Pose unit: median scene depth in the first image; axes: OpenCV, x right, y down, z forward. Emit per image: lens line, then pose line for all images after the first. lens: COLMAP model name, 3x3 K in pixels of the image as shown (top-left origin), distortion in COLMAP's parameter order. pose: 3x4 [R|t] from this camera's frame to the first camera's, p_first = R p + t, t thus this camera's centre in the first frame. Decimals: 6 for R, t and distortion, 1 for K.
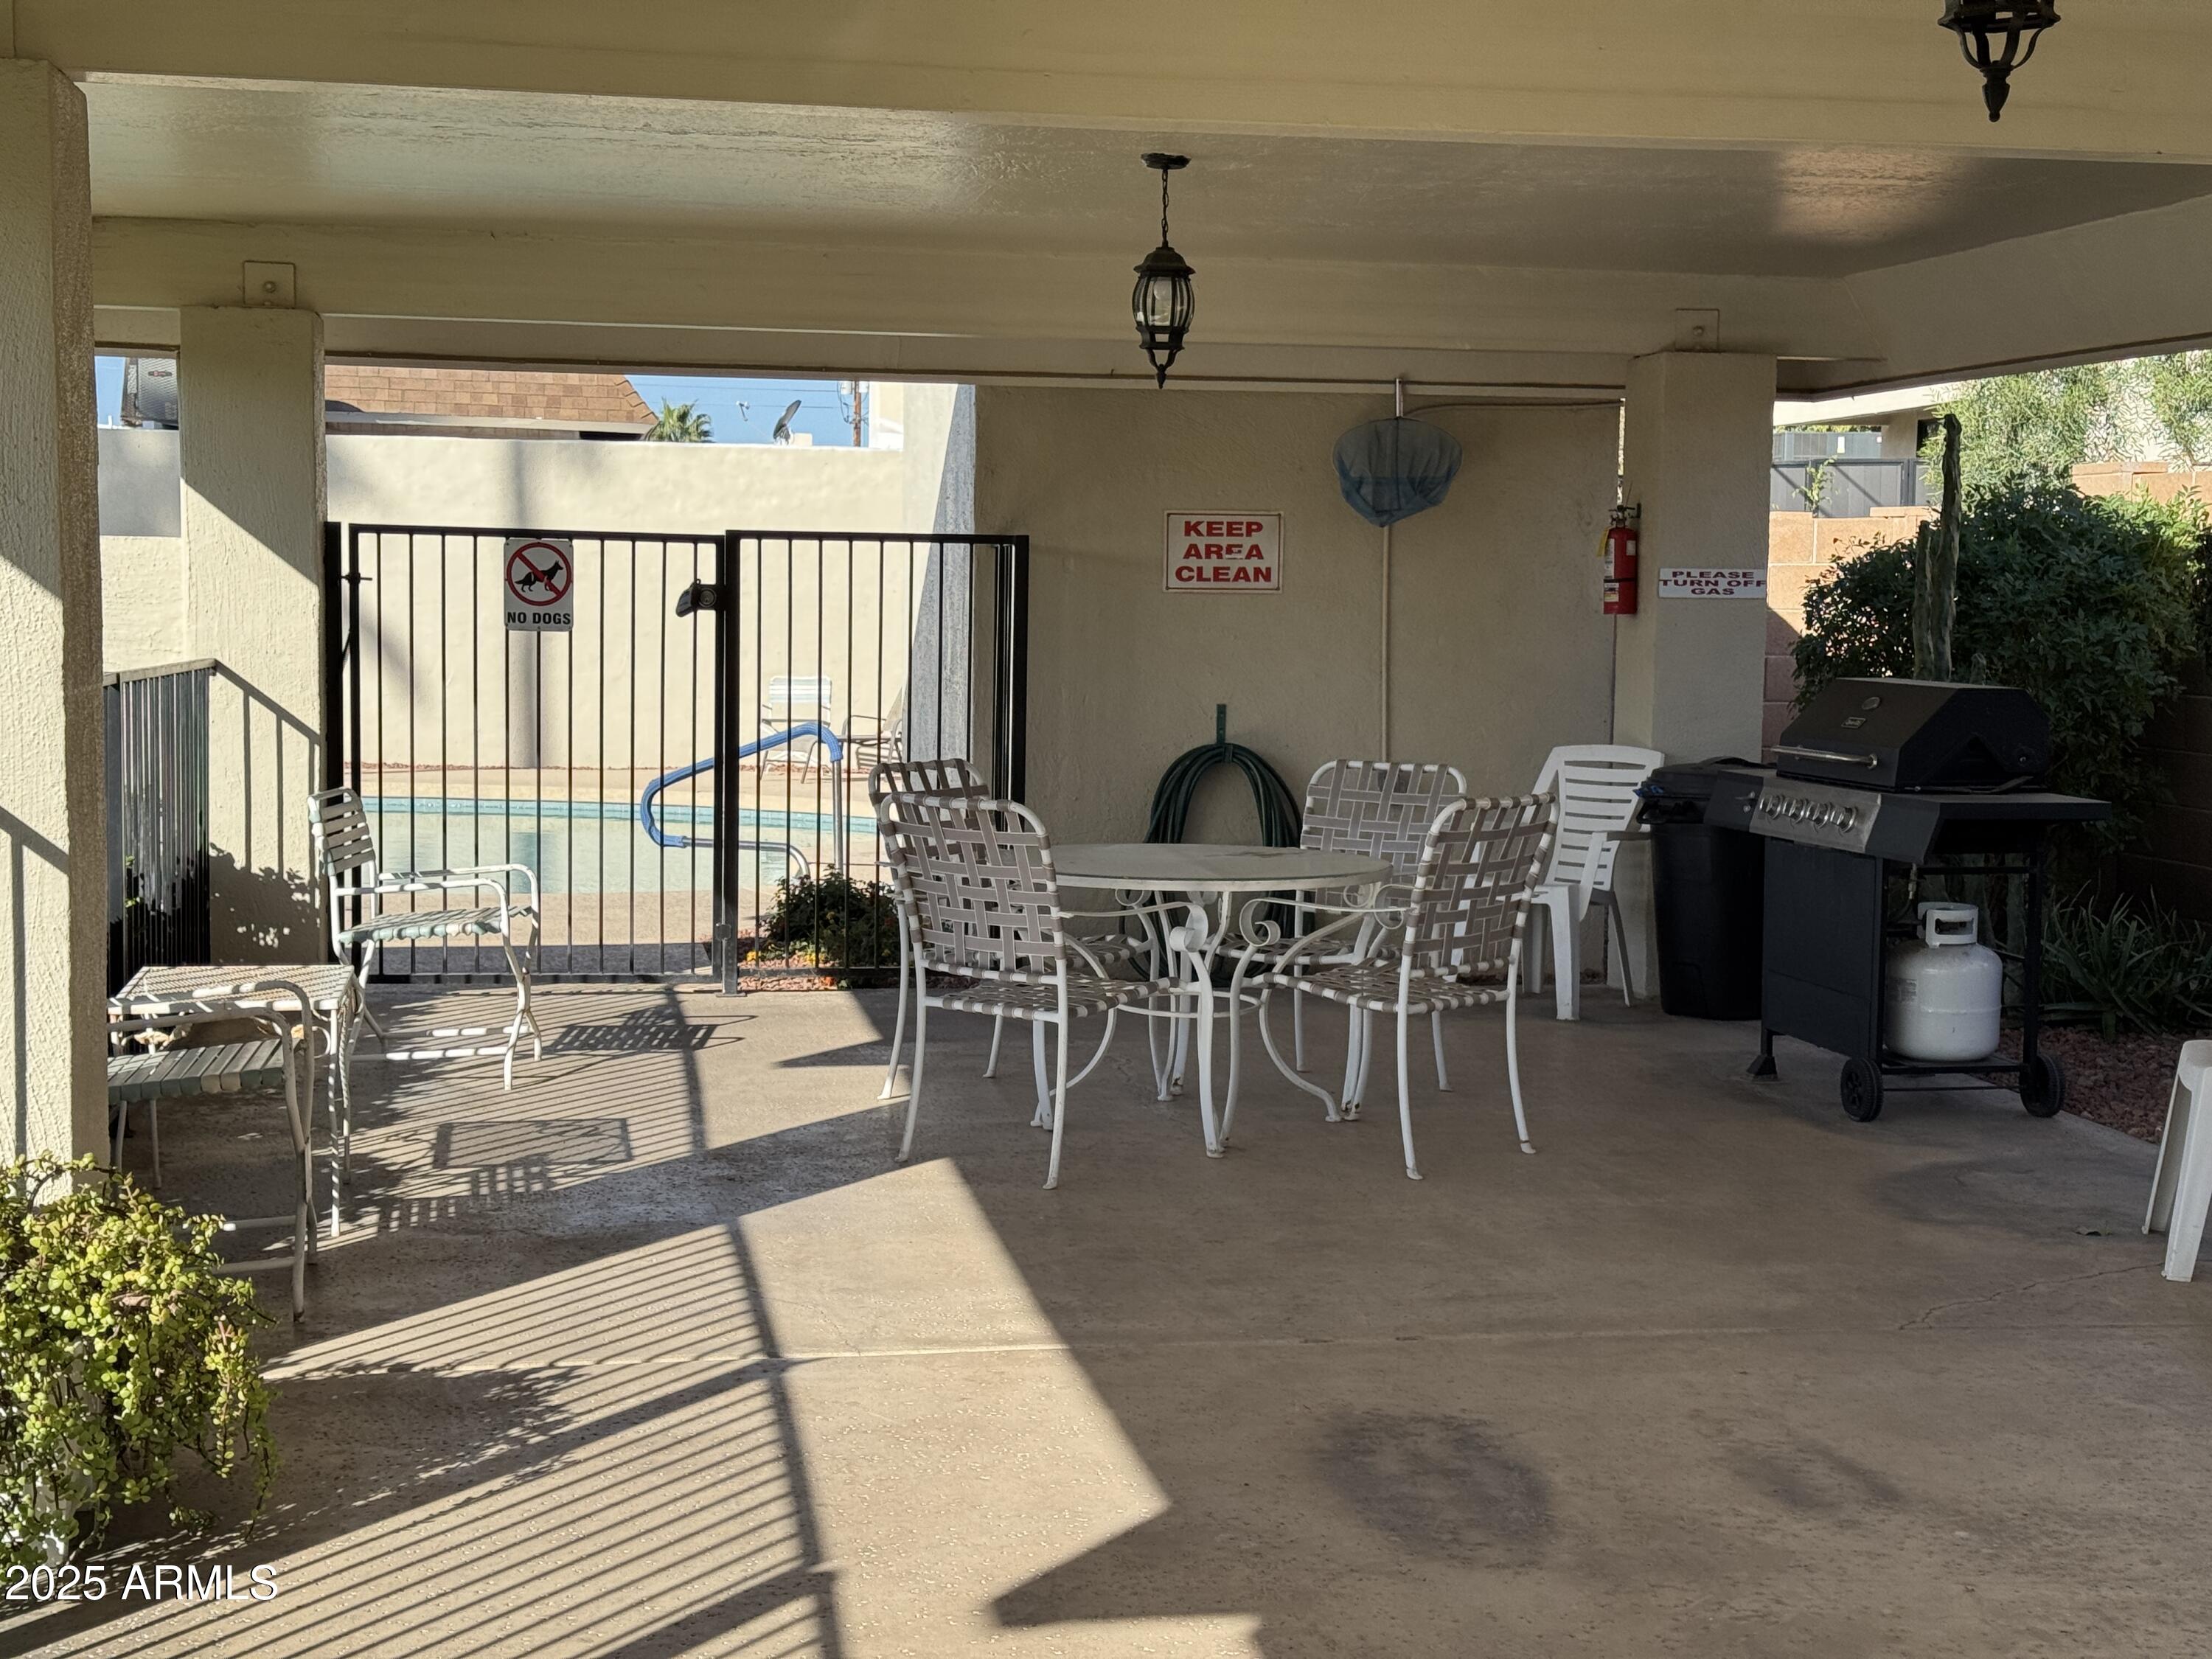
lens RADIAL K [[3054.3, 0, 1106.0], [0, 3054.3, 829.5], [0, 0, 1]] dist [0.203156, -0.111113]
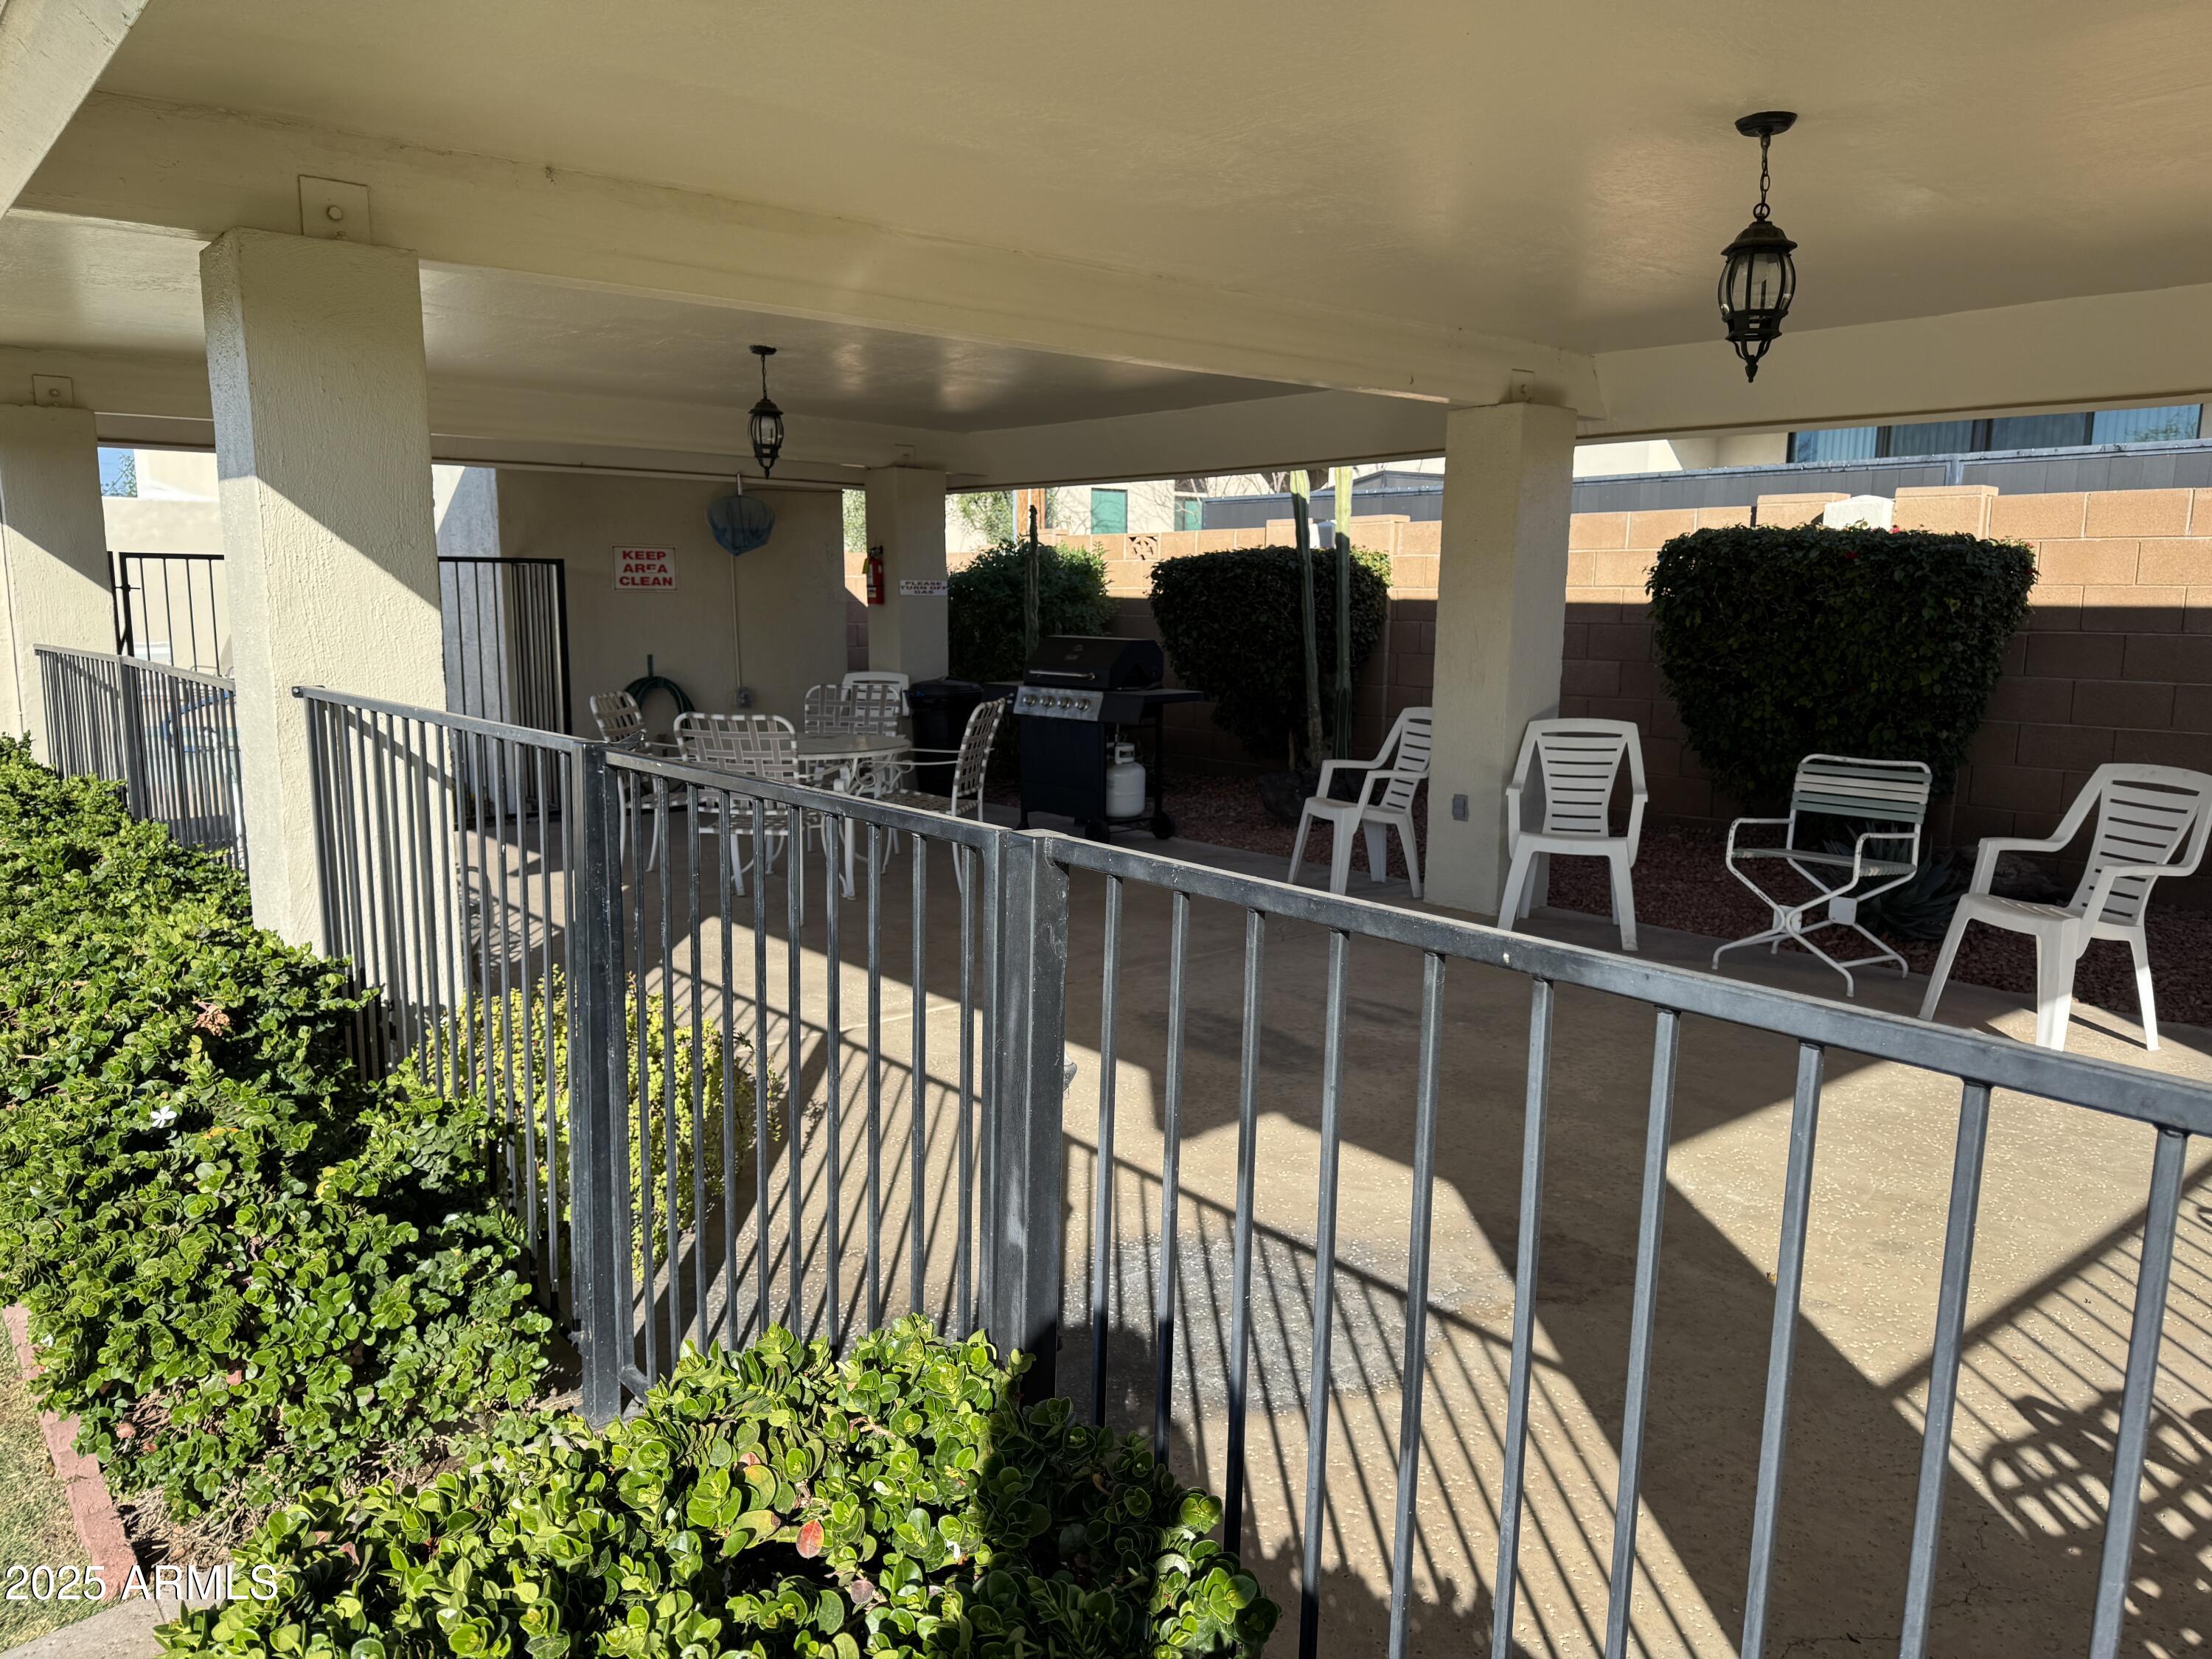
lens RADIAL K [[1552.8, 0, 1106.0], [0, 1552.8, 829.5], [0, 0, 1]] dist [0.004088, -0.001458]
pose [[0.859645, -0.083426, 0.504034, -0.223613], [0.043527, 0.994950, 0.090444, -0.010953], [-0.509034, -0.055811, 0.858935, 0.088167]]
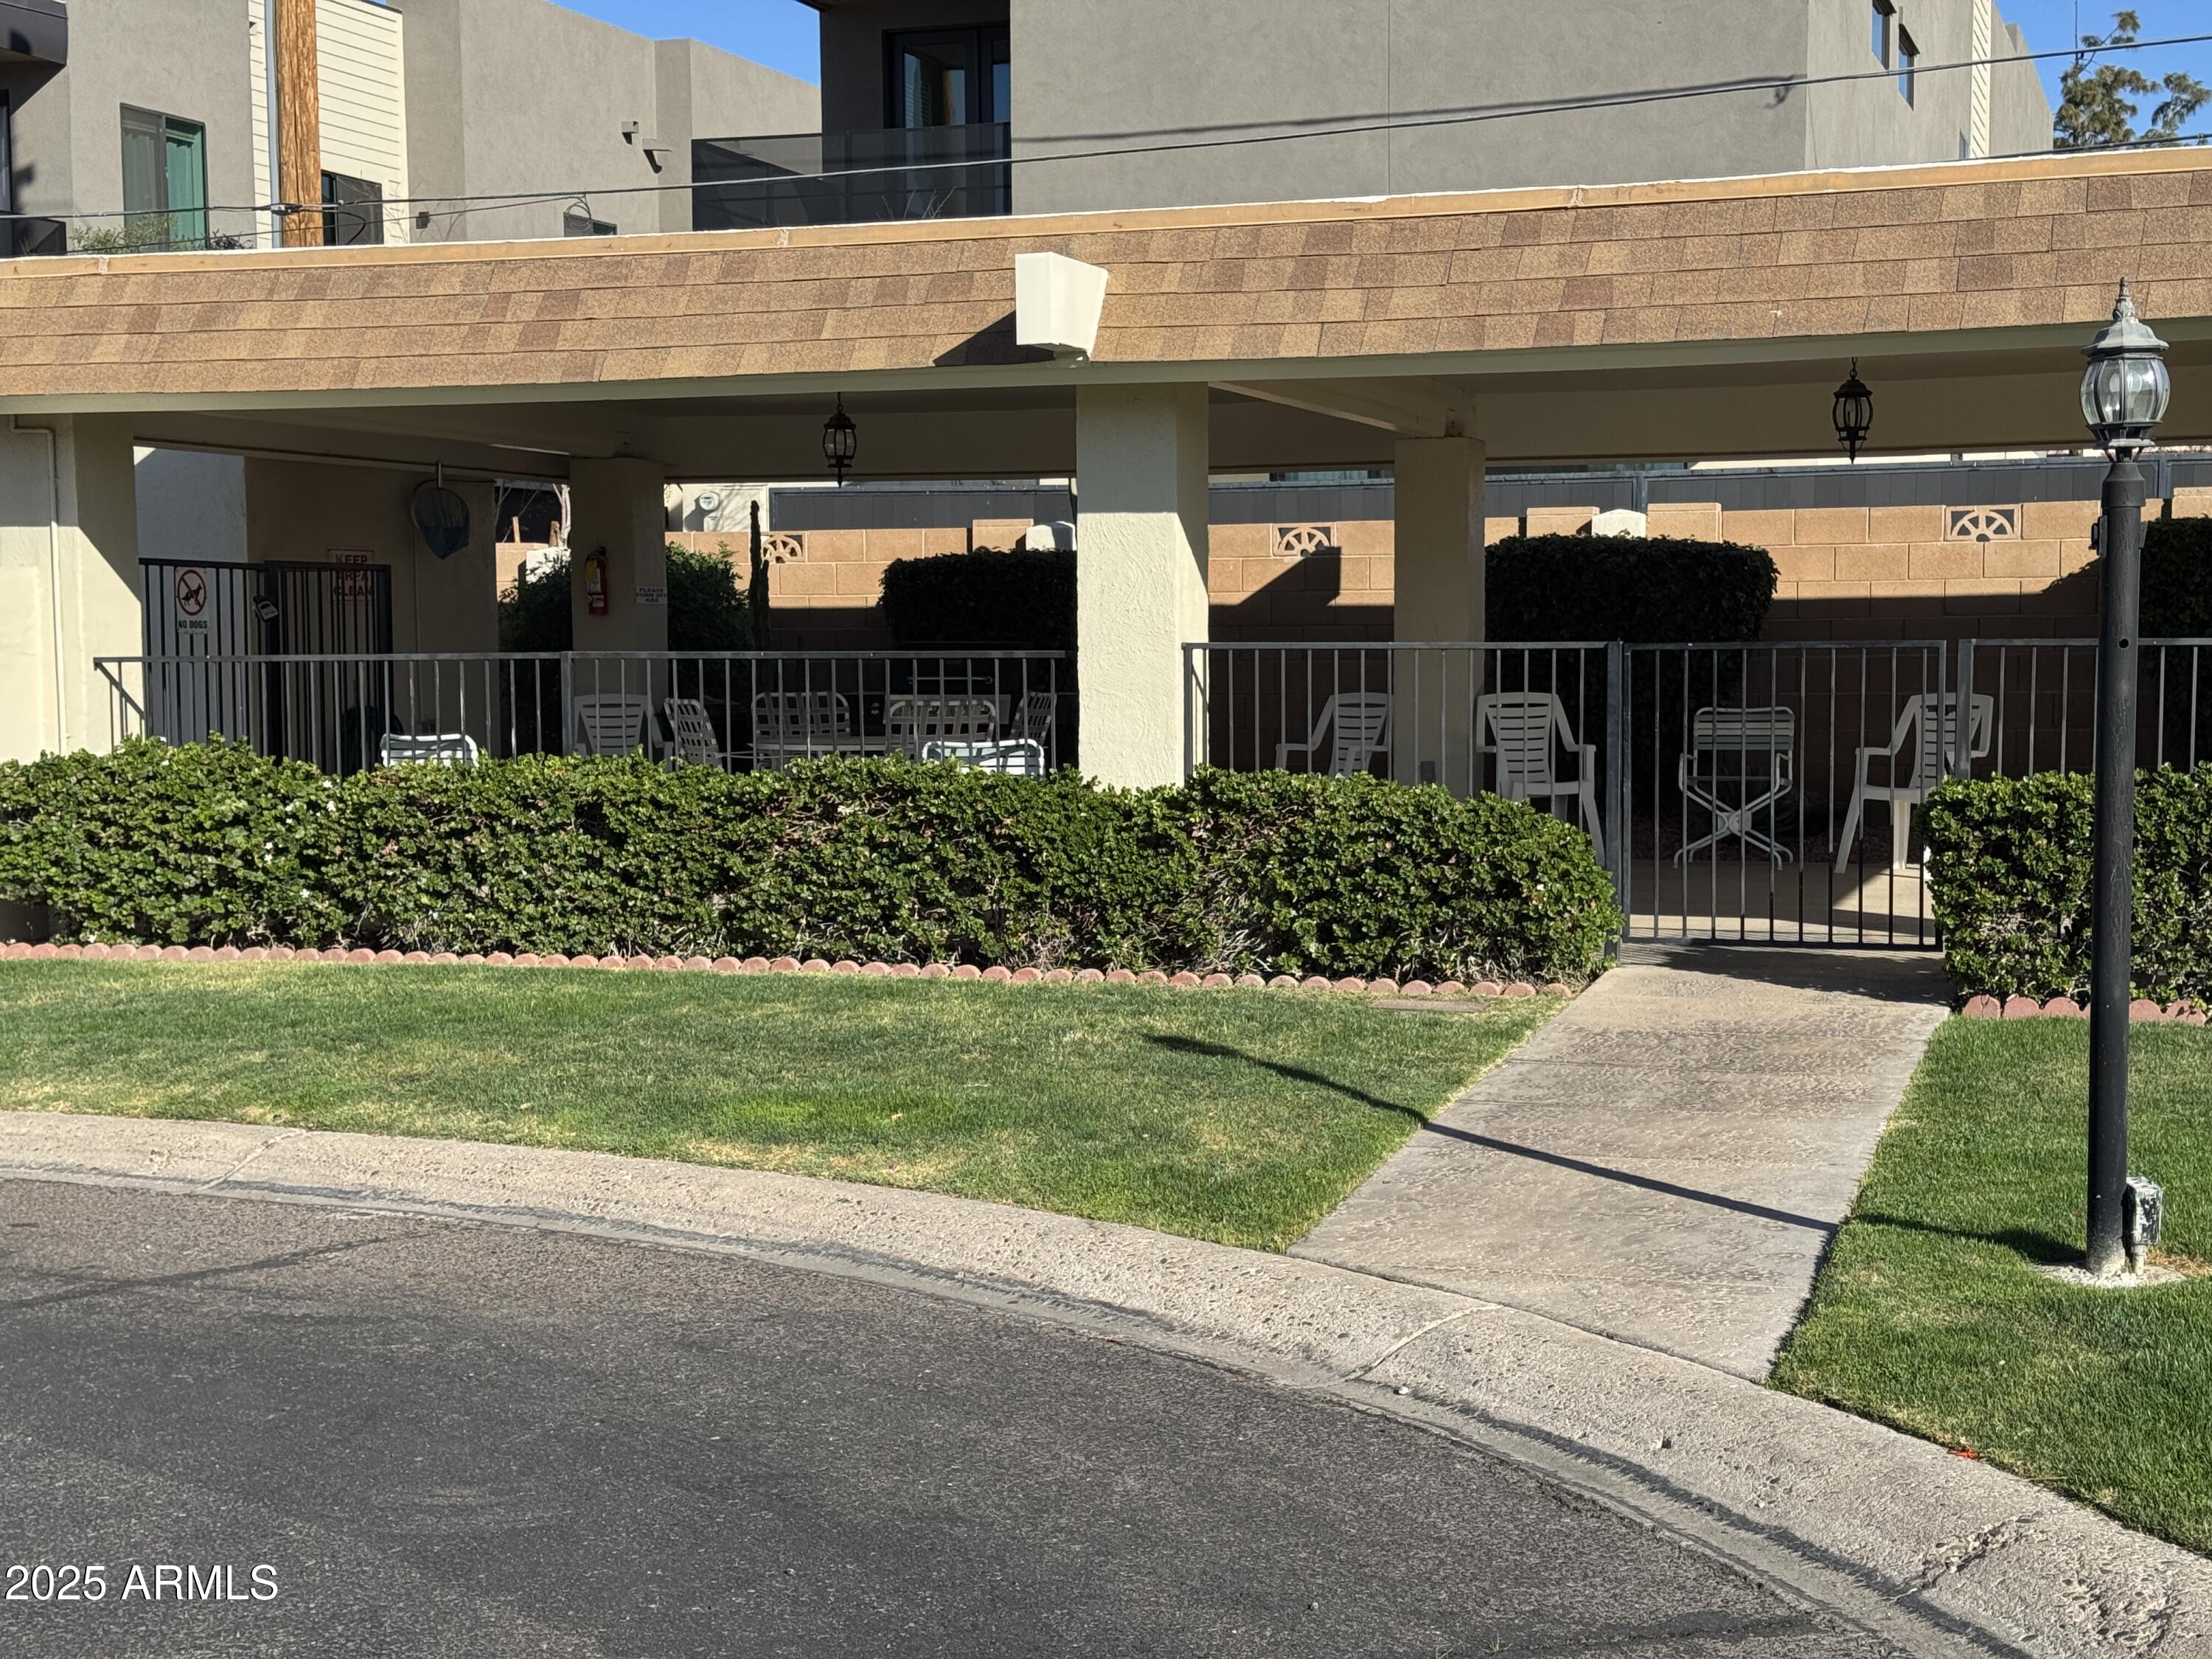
lens RADIAL K [[3054.3, 0, 1106.0], [0, 3054.3, 829.5], [0, 0, 1]] dist [0.203156, -0.111113]
pose [[0.465369, -0.074923, 0.881940, -1.227931], [0.082807, 0.995726, 0.040896, -0.001448], [-0.881235, 0.053999, 0.469584, -0.003401]]
